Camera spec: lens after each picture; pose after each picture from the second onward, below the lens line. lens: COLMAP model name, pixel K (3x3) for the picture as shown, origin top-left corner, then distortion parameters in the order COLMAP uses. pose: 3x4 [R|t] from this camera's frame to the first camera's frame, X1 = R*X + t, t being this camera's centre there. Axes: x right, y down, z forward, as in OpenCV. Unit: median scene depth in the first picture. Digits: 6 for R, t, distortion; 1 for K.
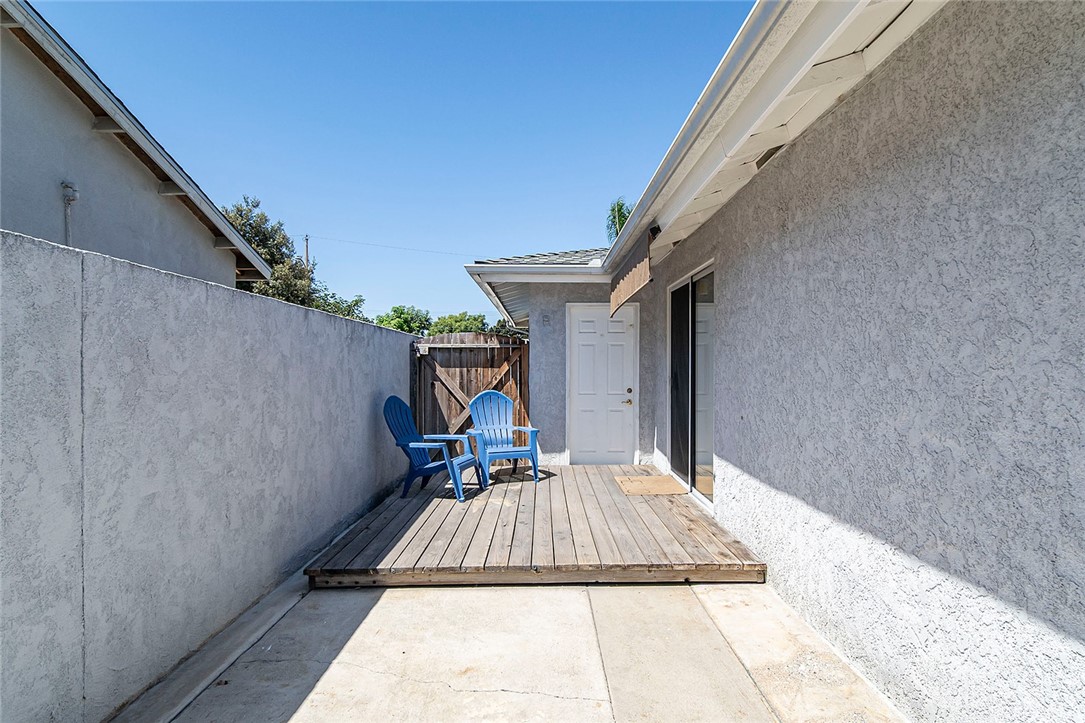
lens RADIAL K [[586.6, 0, 546.5], [0, 586.6, 366.8], [0, 0, 1]] dist [0.001338, 0.000560]
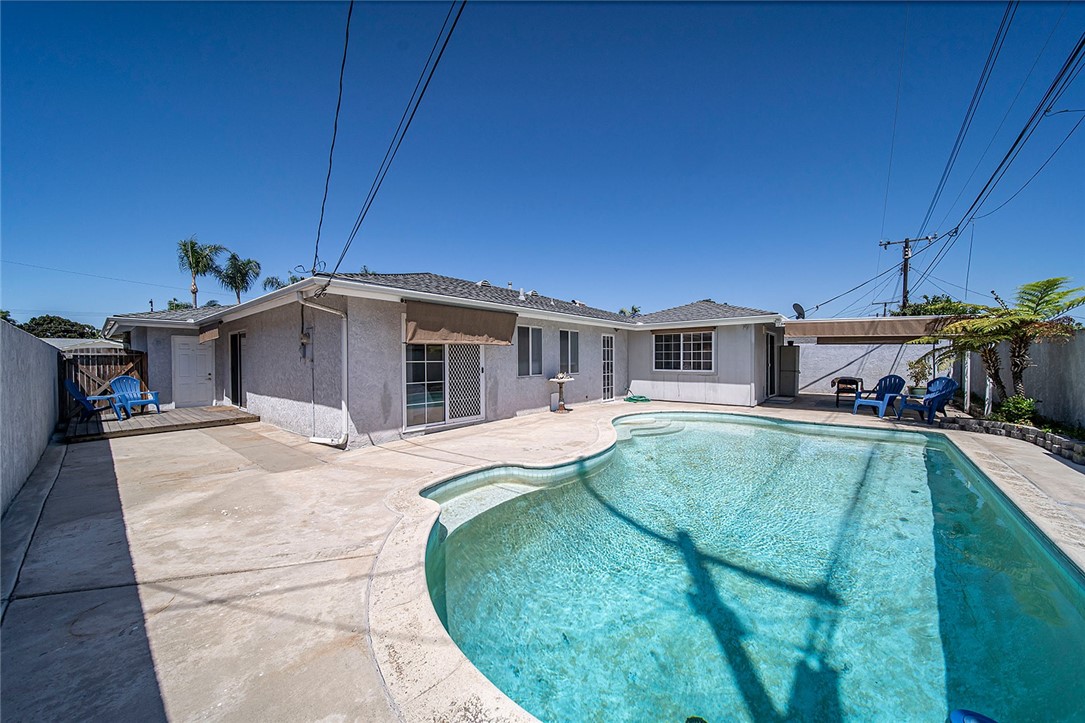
lens RADIAL K [[386.1, 0, 544.3], [0, 386.1, 365.0], [0, 0, 1]] dist [0.001691, -0.001361]
pose [[0.647868, -0.013838, 0.761627, -0.167212], [0.007963, 0.999903, 0.011394, -0.003607], [-0.761711, -0.001317, 0.647915, -1.016056]]
